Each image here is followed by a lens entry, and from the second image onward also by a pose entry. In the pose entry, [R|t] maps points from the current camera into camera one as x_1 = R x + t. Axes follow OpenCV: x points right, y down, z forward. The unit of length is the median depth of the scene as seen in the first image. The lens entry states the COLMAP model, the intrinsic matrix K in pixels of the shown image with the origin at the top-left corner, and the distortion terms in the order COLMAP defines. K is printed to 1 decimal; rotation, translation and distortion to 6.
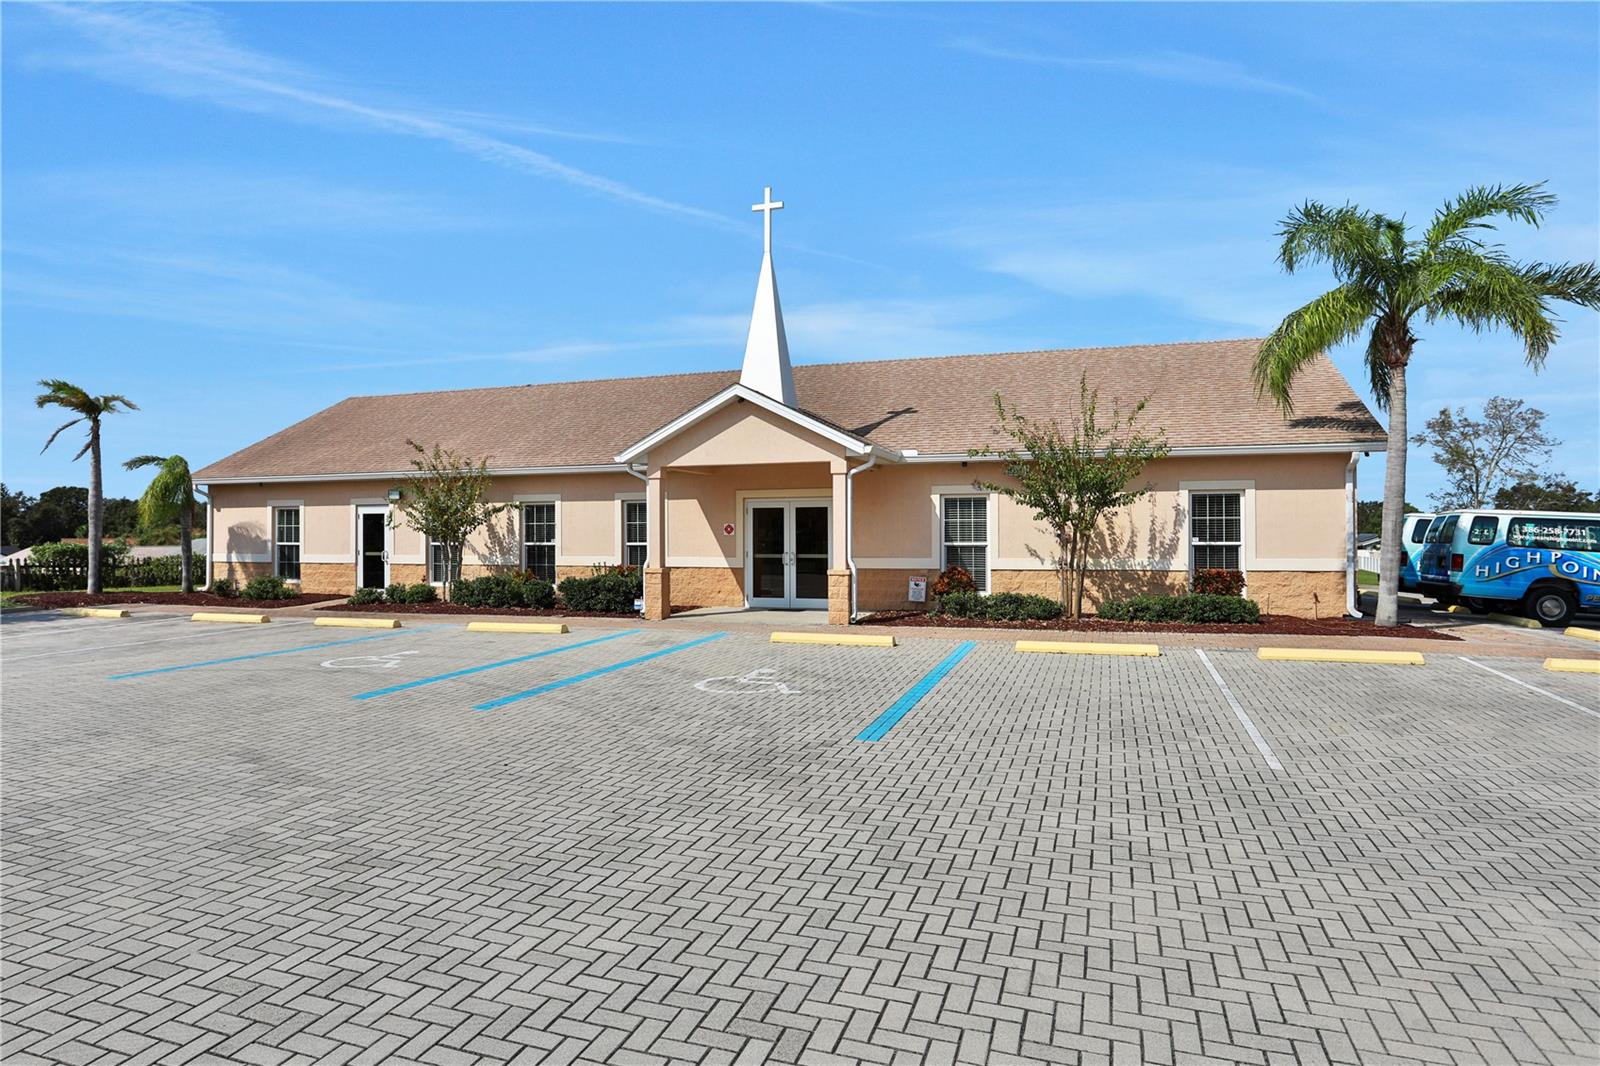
lens RADIAL K [[918.0, 0, 800.0], [0, 918.0, 533.0], [0, 0, 1]] dist [-0.001818, -0.000383]
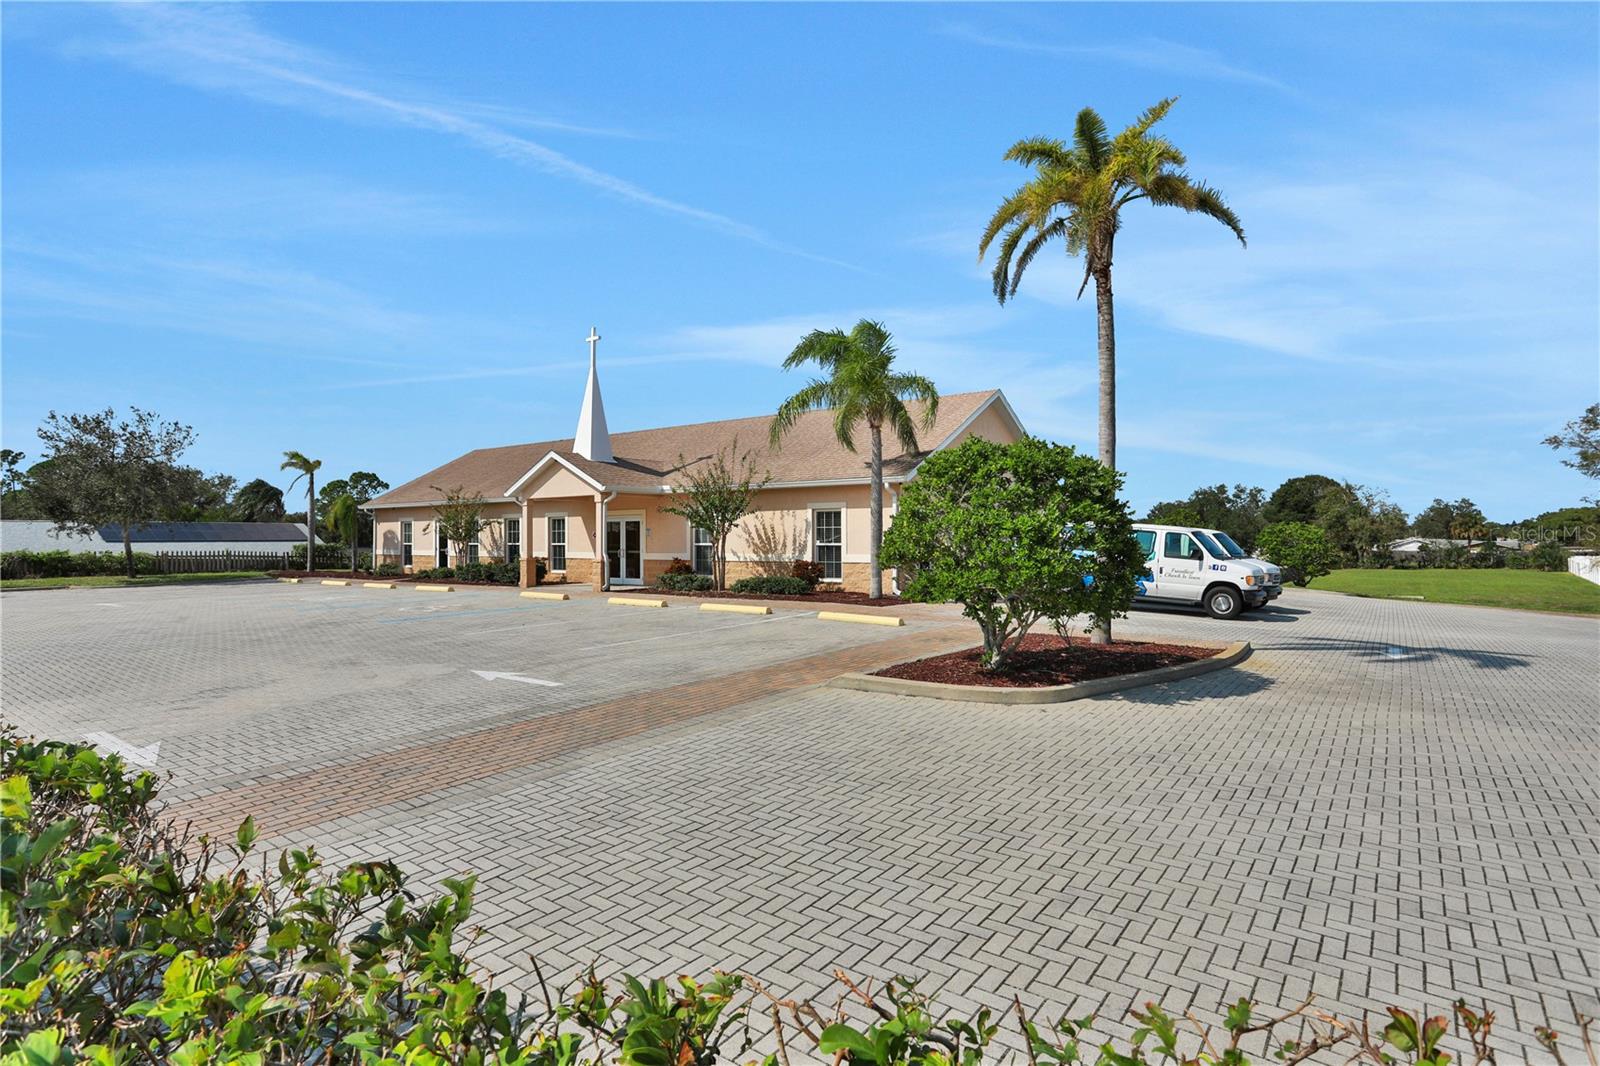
lens RADIAL K [[822.8, 0, 800.0], [0, 822.8, 533.0], [0, 0, 1]] dist [0.003541, 0.000476]
pose [[0.952094, -0.002105, -0.305798, 0.719318], [0.001158, 0.999994, -0.003277, -0.002702], [0.305803, 0.002766, 0.952091, -0.269221]]
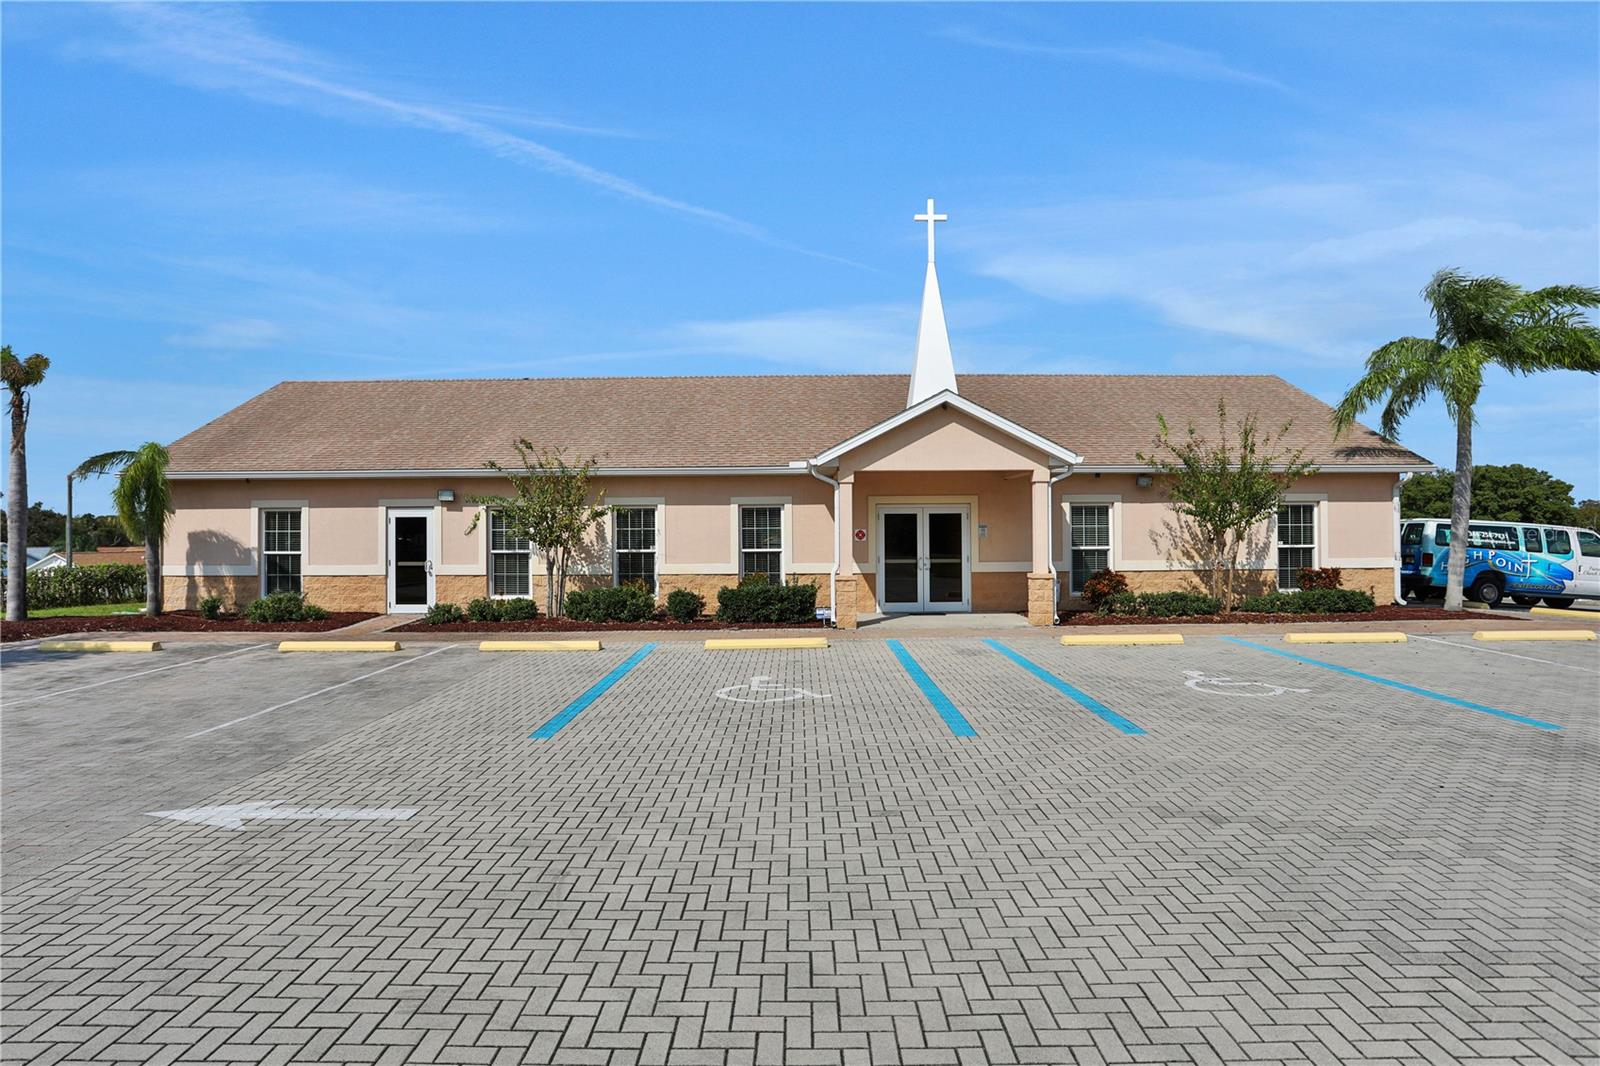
lens RADIAL K [[882.9, 0, 814.7], [0, 882.9, 539.1], [0, 0, 1]] dist [0.001015, -0.000759]
pose [[0.940500, -0.002047, 0.339787, -0.458711], [0.002492, 0.999997, -0.000871, 0.001231], [-0.339784, 0.001666, 0.940502, 0.115603]]
